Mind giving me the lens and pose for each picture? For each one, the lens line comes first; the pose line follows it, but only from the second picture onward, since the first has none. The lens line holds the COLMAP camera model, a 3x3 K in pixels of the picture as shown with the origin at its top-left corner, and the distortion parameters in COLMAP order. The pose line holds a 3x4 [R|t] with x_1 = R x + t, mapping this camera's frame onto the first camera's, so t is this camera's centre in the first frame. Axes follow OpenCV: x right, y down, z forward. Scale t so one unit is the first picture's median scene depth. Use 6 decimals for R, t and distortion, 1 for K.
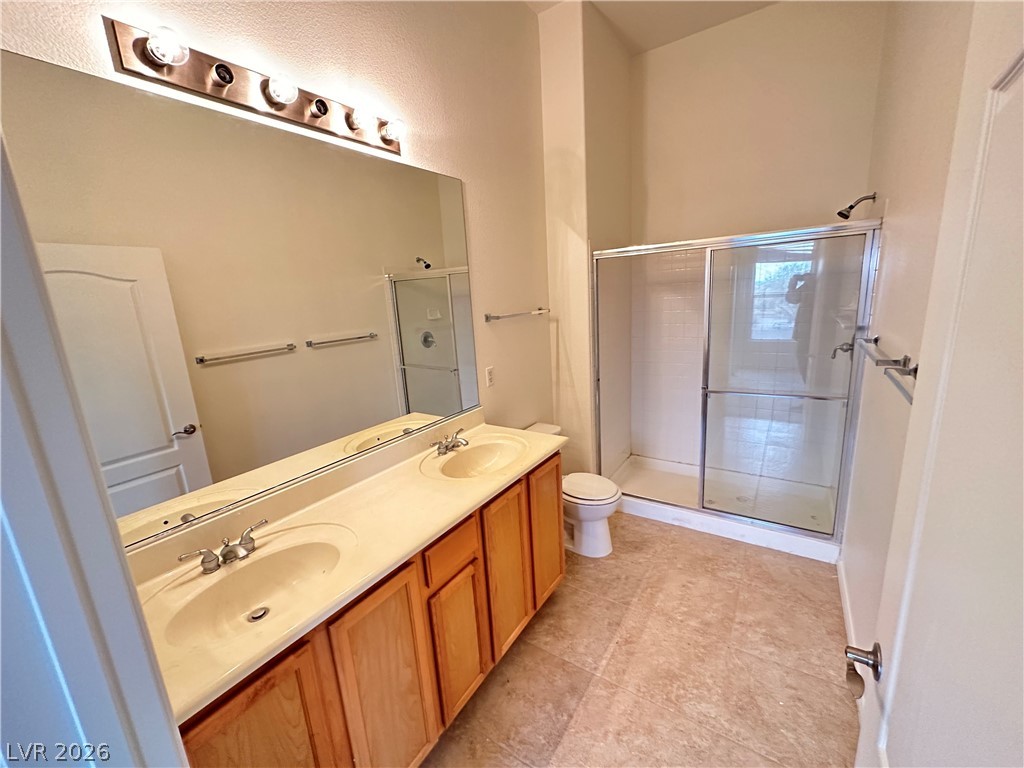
lens RADIAL K [[410.2, 0, 513.5], [0, 410.2, 383.7], [0, 0, 1]] dist [-0.000277, -0.000334]
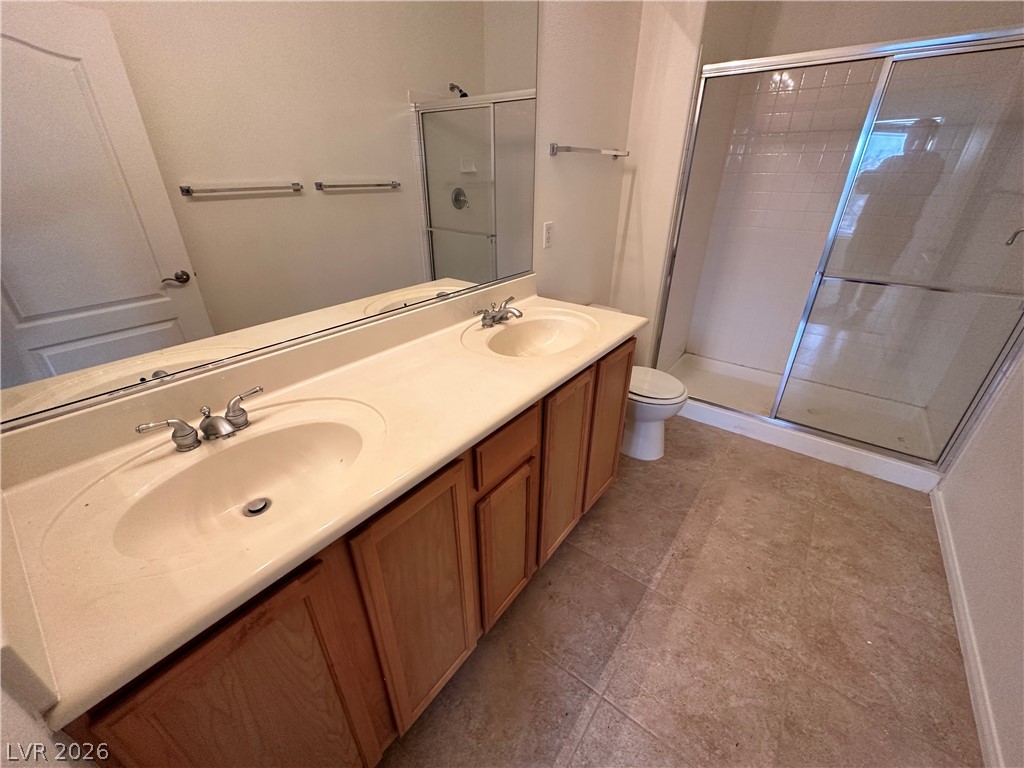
lens RADIAL K [[410.2, 0, 514.3], [0, 410.2, 381.7], [0, 0, 1]] dist [-0.000277, -0.000334]
pose [[0.996047, 0.084951, -0.025954, -0.099521], [-0.075609, 0.964179, 0.254249, 0.074766], [0.046623, -0.251281, 0.966791, 0.230676]]
